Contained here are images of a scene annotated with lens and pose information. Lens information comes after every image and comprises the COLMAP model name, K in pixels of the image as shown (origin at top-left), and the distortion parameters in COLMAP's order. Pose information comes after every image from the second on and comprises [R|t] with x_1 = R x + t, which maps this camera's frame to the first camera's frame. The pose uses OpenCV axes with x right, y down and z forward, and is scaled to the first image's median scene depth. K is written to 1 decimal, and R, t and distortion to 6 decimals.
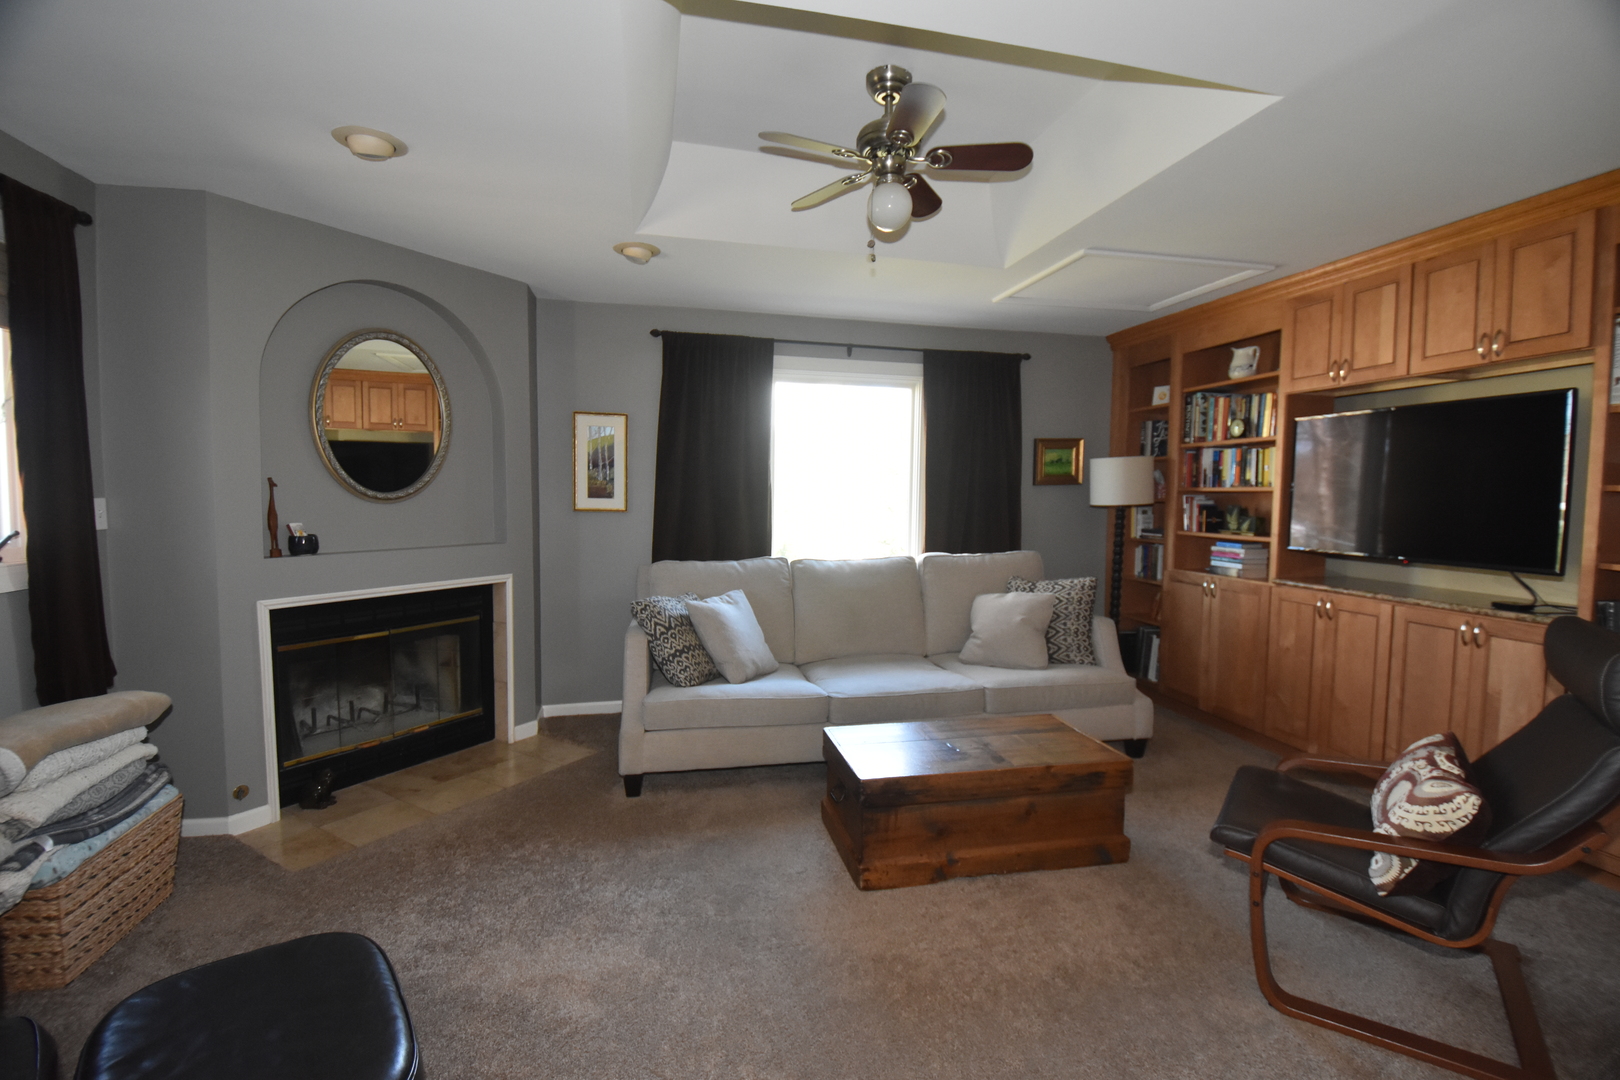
lens RADIAL K [[708.0, 0, 810.0], [0, 708.0, 540.0], [0, 0, 1]] dist [0.016928, -0.025005]
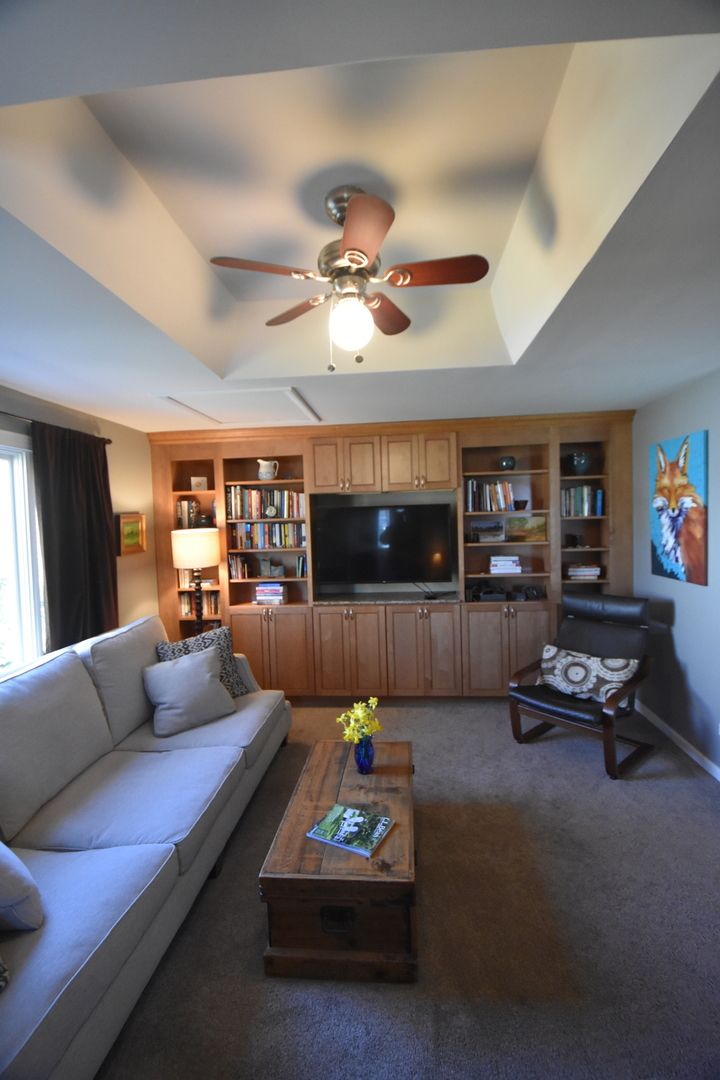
lens RADIAL K [[472.0, 0, 360.0], [0, 472.0, 540.0], [0, 0, 1]] dist [0.016928, -0.025005]
pose [[0.300680, -0.061591, 0.951734, -0.346323], [0.097324, 0.994685, 0.033623, -0.111298], [-0.948746, 0.082516, 0.305076, 0.500056]]
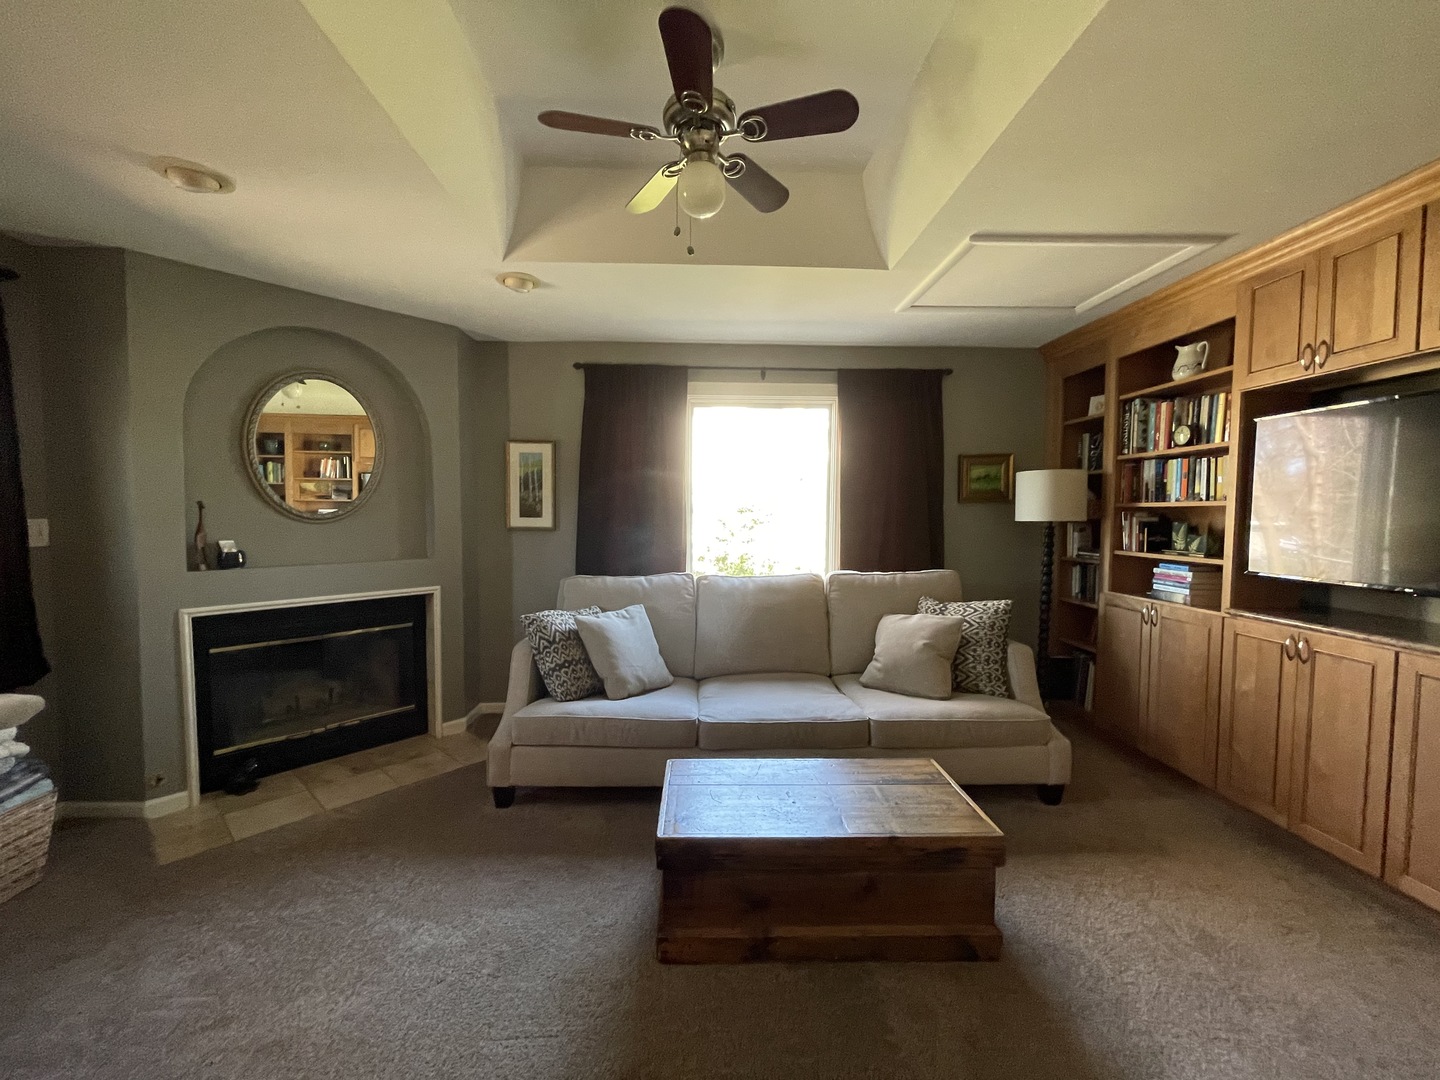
lens RADIAL K [[580.2, 0, 709.2], [0, 580.2, 540.4], [0, 0, 1]] dist [-0.016303, 0.008896]
pose [[0.980937, 0.003236, -0.194299, 0.164501], [-0.006802, 0.999820, -0.017689, -0.009869], [0.194207, 0.018673, 0.980783, 0.185193]]
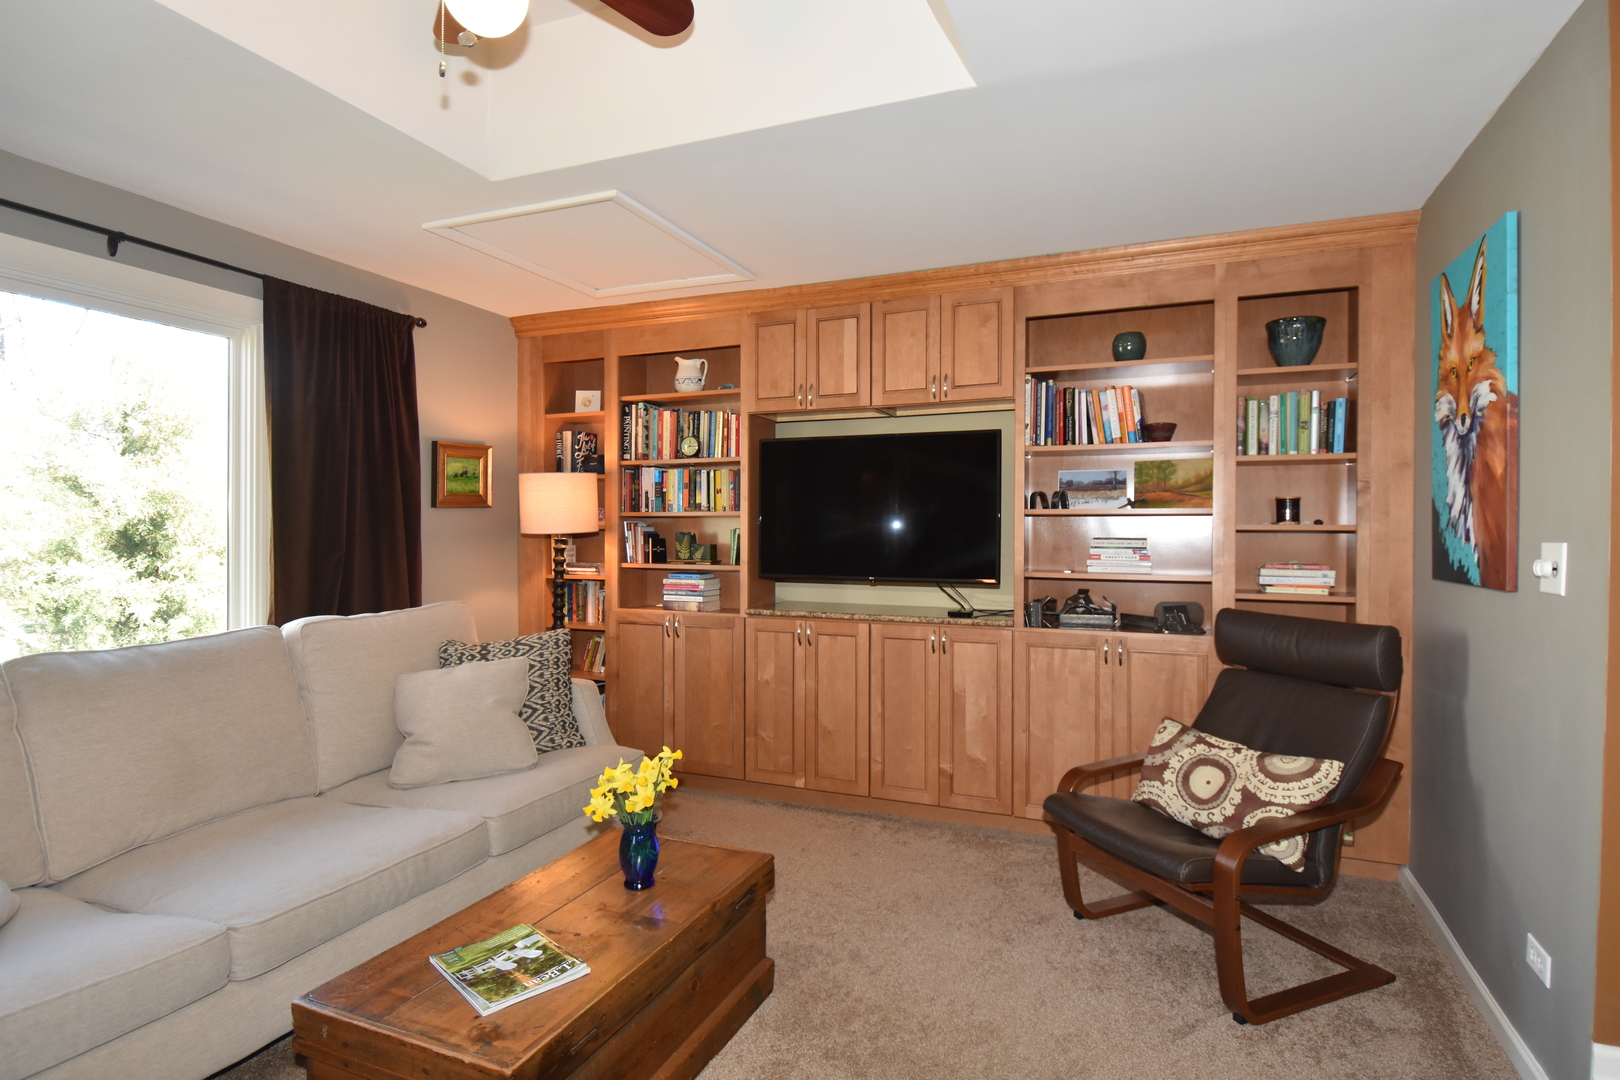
lens RADIAL K [[824.5, 0, 812.9], [0, 824.5, 535.3], [0, 0, 1]] dist [0.000019, -0.000526]
pose [[0.573407, -0.013401, 0.819161, -0.169605], [0.057004, 0.998096, -0.023574, -0.011162], [-0.817285, 0.060213, 0.573079, 0.280590]]
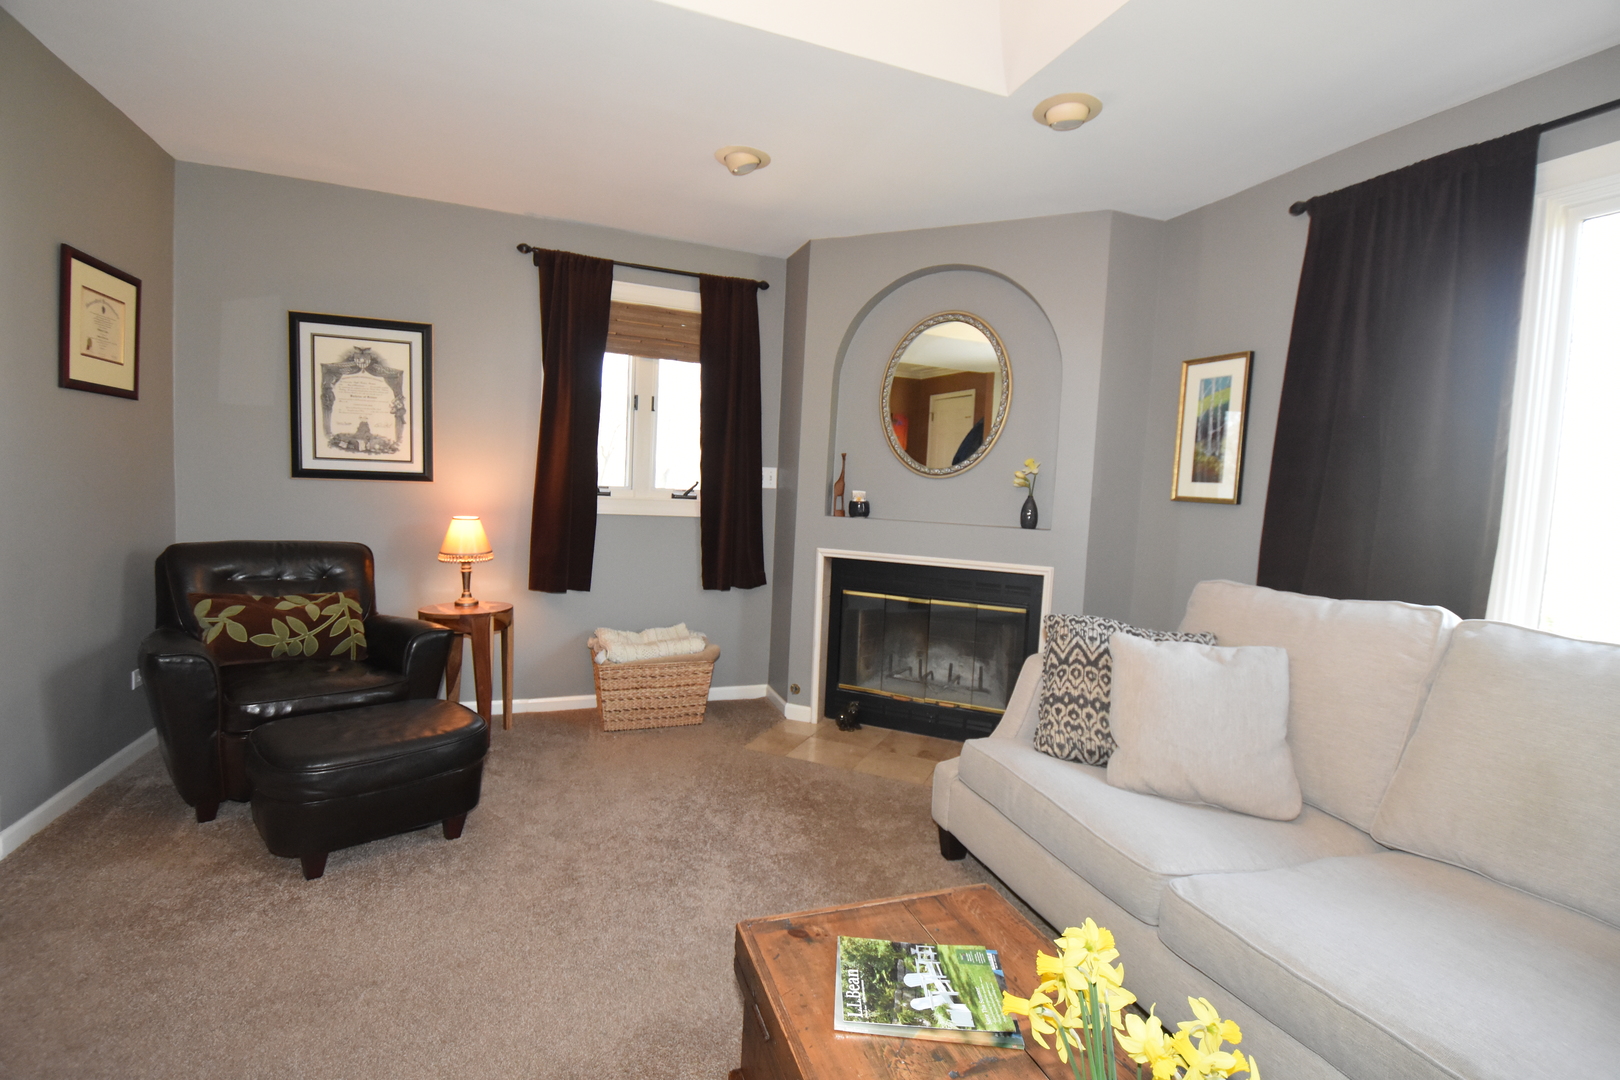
lens RADIAL K [[726.2, 0, 812.2], [0, 726.2, 547.8], [0, 0, 1]] dist [-0.000200, -0.019594]
pose [[0.140229, 0.081378, -0.986769, 0.376583], [-0.110159, 0.991711, 0.066131, -0.000727], [0.983972, 0.099428, 0.148032, 0.571426]]
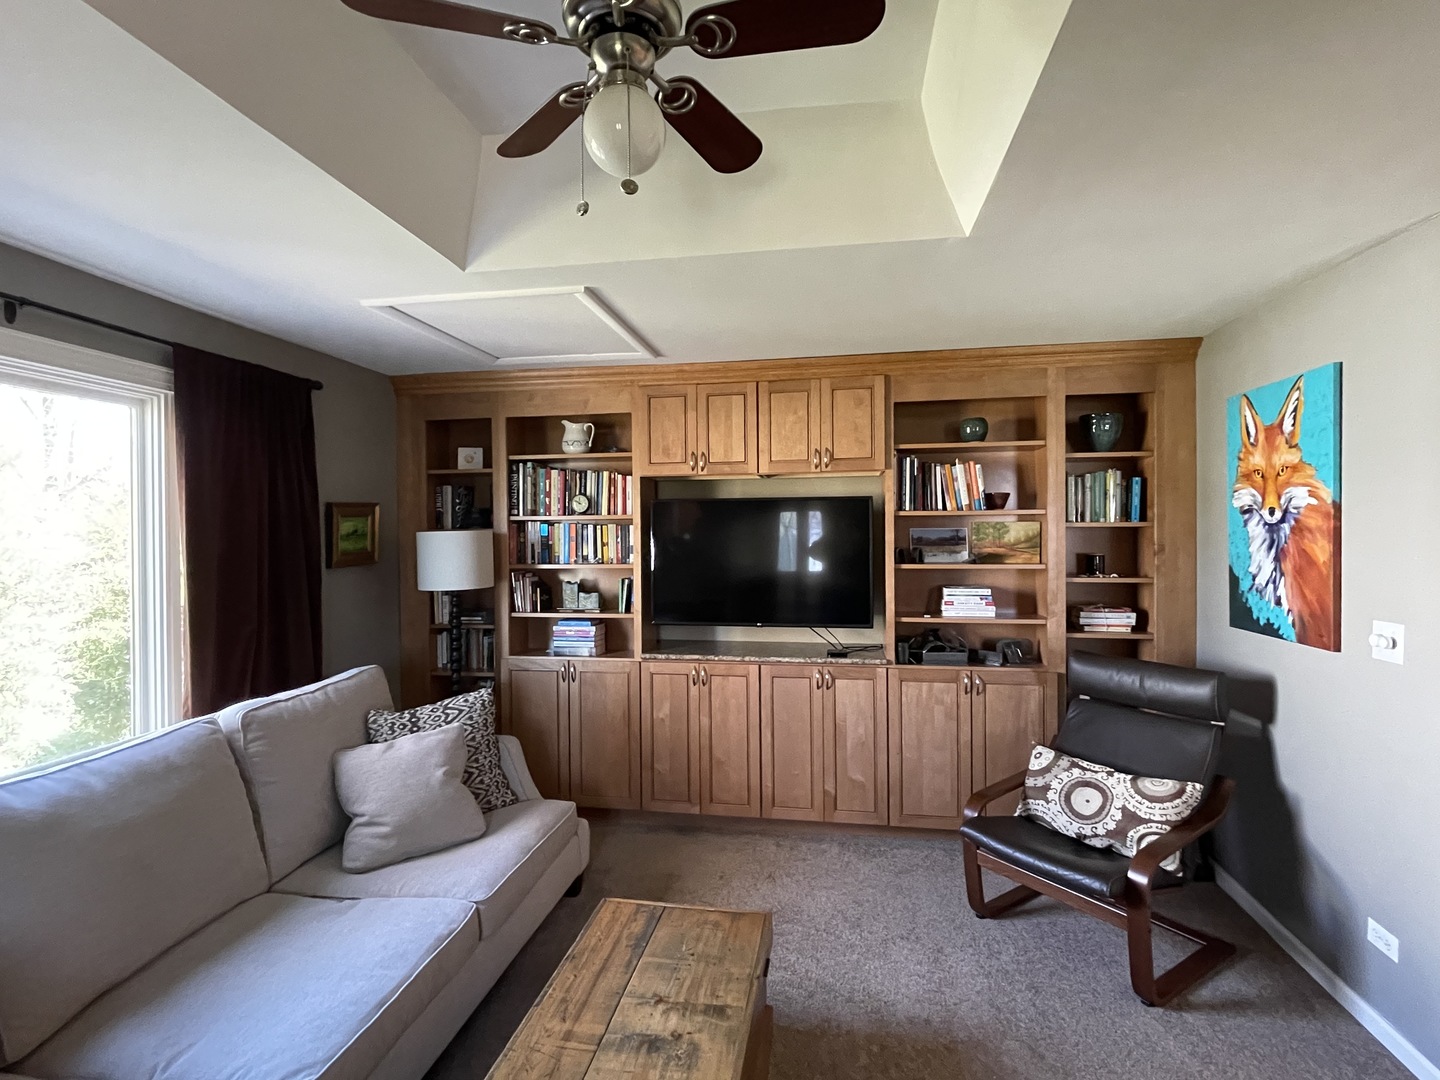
lens RADIAL K [[710.3, 0, 711.5], [0, 710.3, 538.0], [0, 0, 1]] dist [-0.002735, 0.000018]
pose [[0.382874, -0.022828, 0.923519, -0.231956], [0.073460, 0.997281, -0.005804, -0.092612], [-0.920875, 0.070064, 0.383510, 0.466150]]
